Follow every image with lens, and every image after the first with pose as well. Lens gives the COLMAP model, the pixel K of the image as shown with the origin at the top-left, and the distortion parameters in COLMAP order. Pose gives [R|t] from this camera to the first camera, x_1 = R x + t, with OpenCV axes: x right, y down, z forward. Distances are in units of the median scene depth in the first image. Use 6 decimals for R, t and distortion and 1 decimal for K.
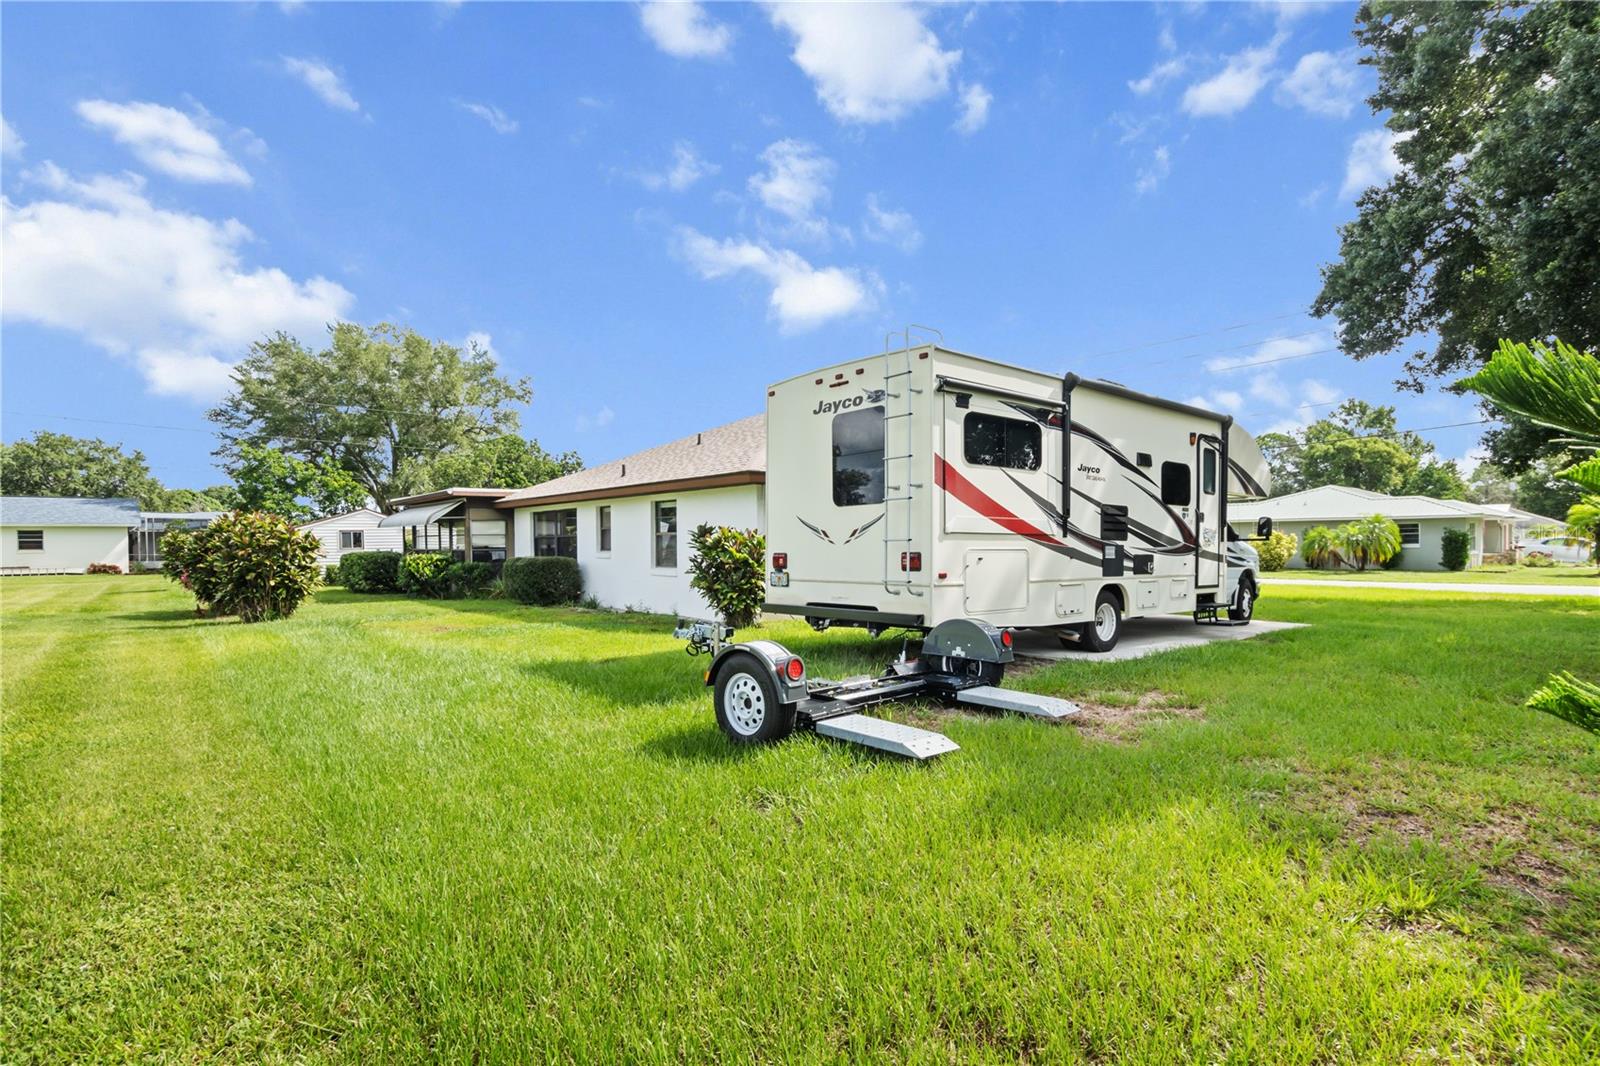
lens RADIAL K [[788.1, 0, 795.6], [0, 788.1, 535.7], [0, 0, 1]] dist [-0.010702, 0.003074]
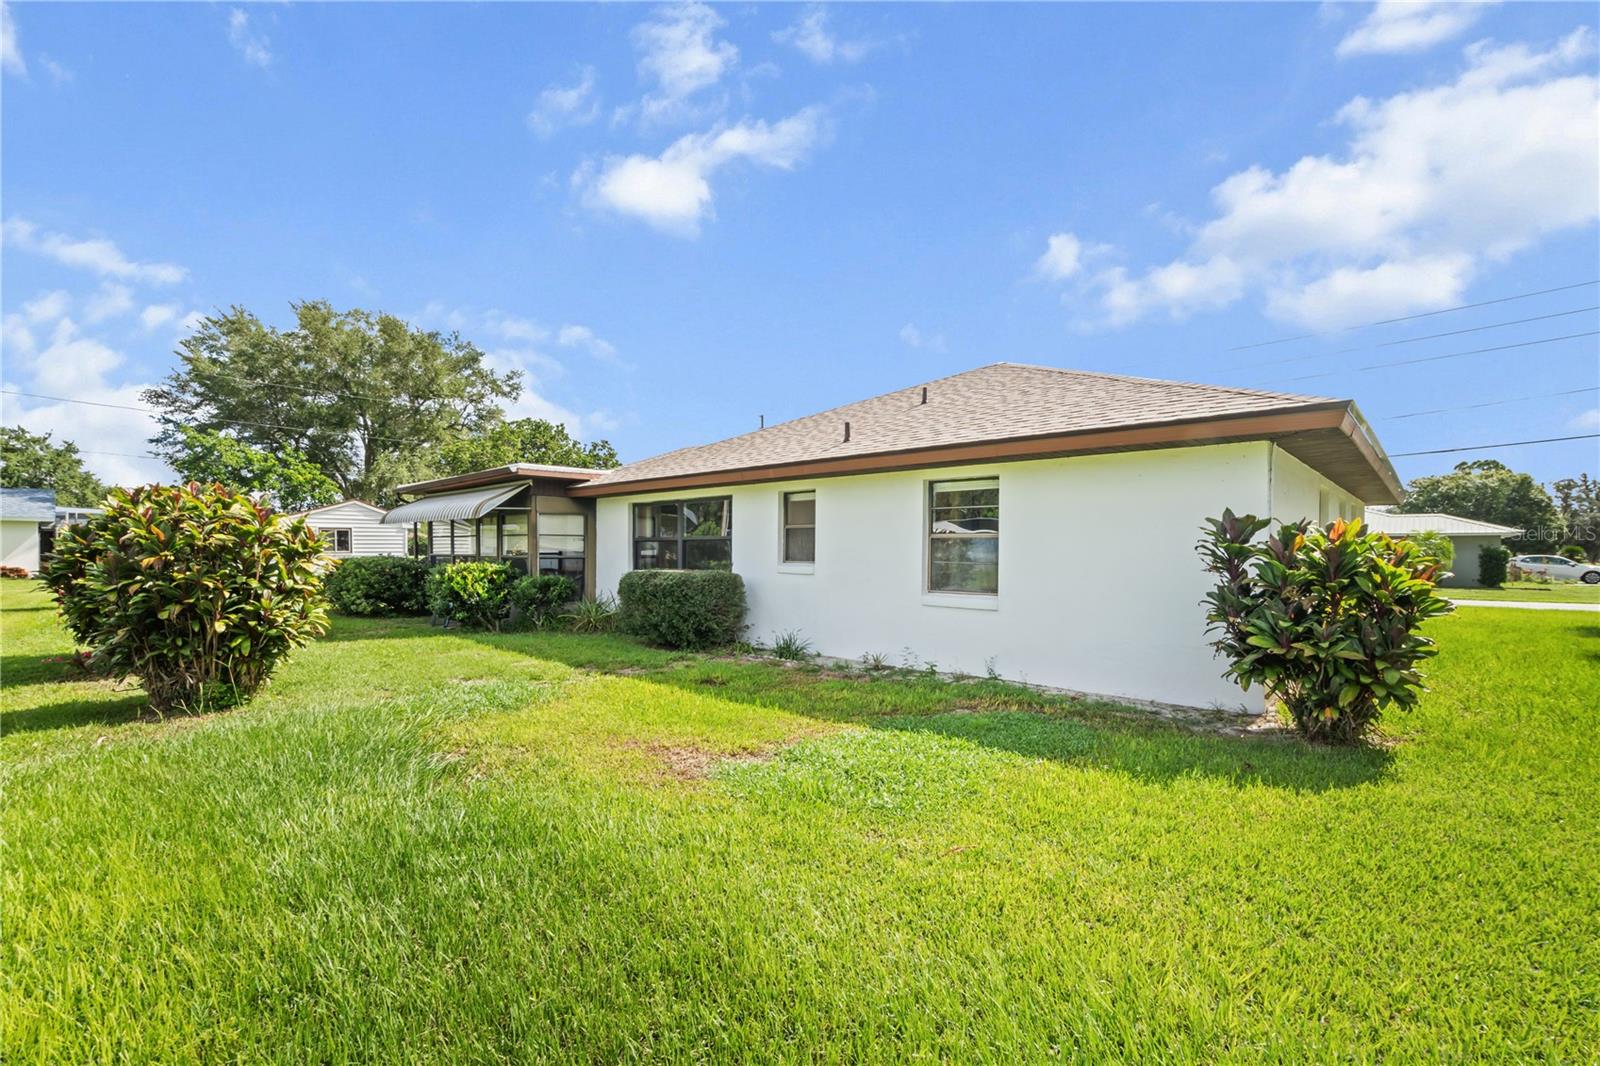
lens RADIAL K [[709.2, 0, 804.6], [0, 709.2, 539.3], [0, 0, 1]] dist [-0.012054, 0.001251]
pose [[0.994596, 0.014733, 0.102769, -0.222614], [-0.013998, 0.999871, -0.007869, 0.004048], [-0.102872, 0.006388, 0.994674, 0.334301]]
